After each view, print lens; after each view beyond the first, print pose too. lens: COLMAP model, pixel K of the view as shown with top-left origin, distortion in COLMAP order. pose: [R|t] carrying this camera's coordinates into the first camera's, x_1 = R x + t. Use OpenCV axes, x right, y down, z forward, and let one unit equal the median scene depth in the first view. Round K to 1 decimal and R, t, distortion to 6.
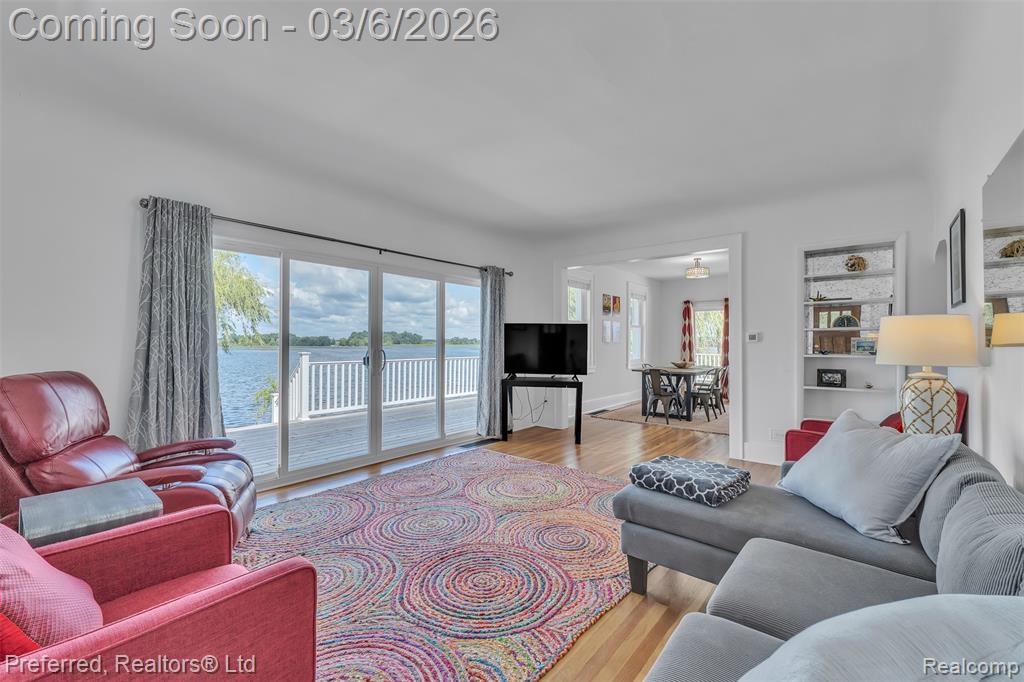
lens RADIAL K [[426.9, 0, 512.2], [0, 426.9, 336.9], [0, 0, 1]] dist [0.003100, -0.000138]
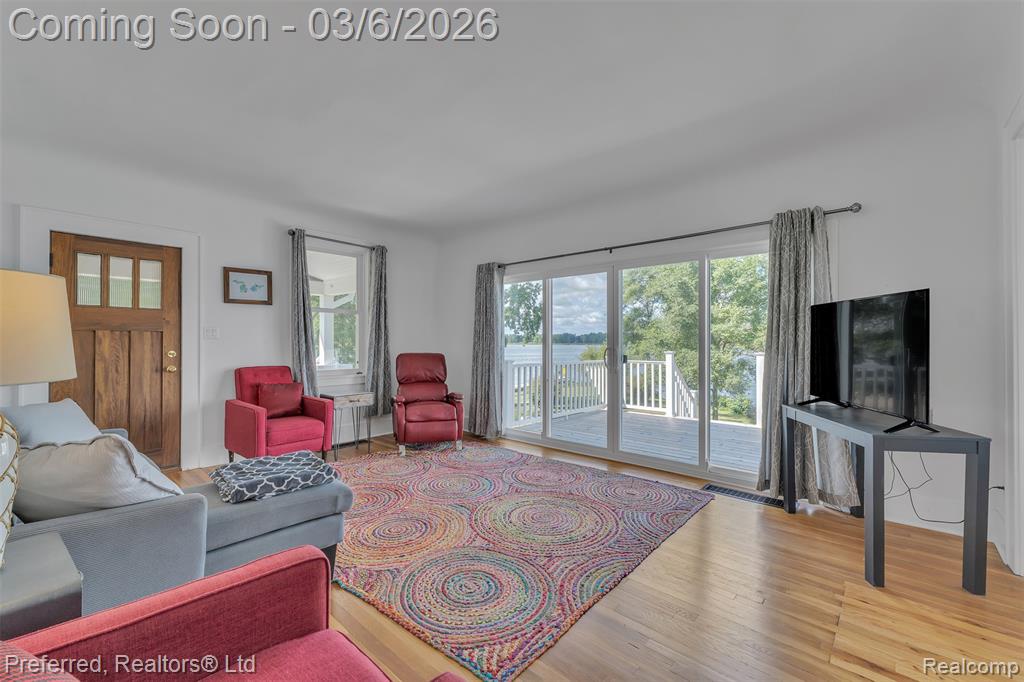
lens RADIAL K [[426.9, 0, 512.2], [0, 426.9, 336.9], [0, 0, 1]] dist [0.003100, -0.000138]
pose [[-0.026189, -0.009595, -0.999611, 0.701118], [0.013146, 0.999864, -0.009942, 0.010850], [0.999571, -0.013402, -0.026059, 0.791596]]
